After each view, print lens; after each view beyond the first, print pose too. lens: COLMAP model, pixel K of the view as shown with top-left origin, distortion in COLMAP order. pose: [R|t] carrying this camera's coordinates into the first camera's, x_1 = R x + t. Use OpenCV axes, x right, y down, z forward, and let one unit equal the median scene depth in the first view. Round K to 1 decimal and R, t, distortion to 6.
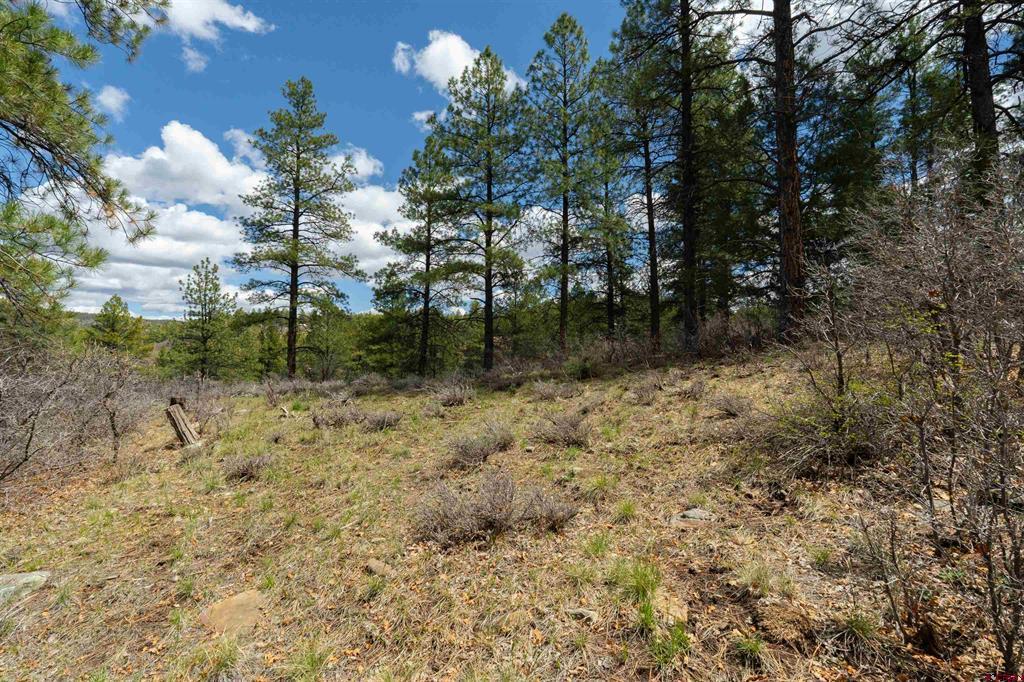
lens RADIAL K [[472.1, 0, 521.1], [0, 472.1, 338.6], [0, 0, 1]] dist [-0.009359, -0.000821]
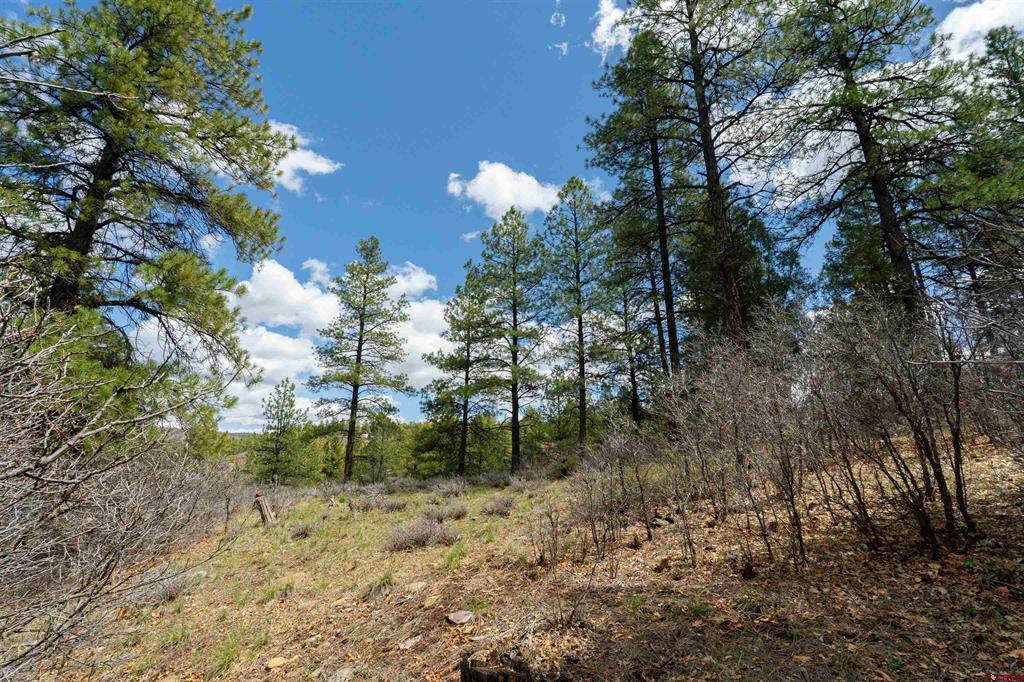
lens RADIAL K [[489.9, 0, 529.1], [0, 489.9, 318.1], [0, 0, 1]] dist [-0.011891, 0.000063]
pose [[0.991961, -0.051848, -0.115435, 0.112218], [0.021335, 0.967674, -0.251300, 0.000814], [0.124732, 0.246817, 0.961001, -0.187991]]
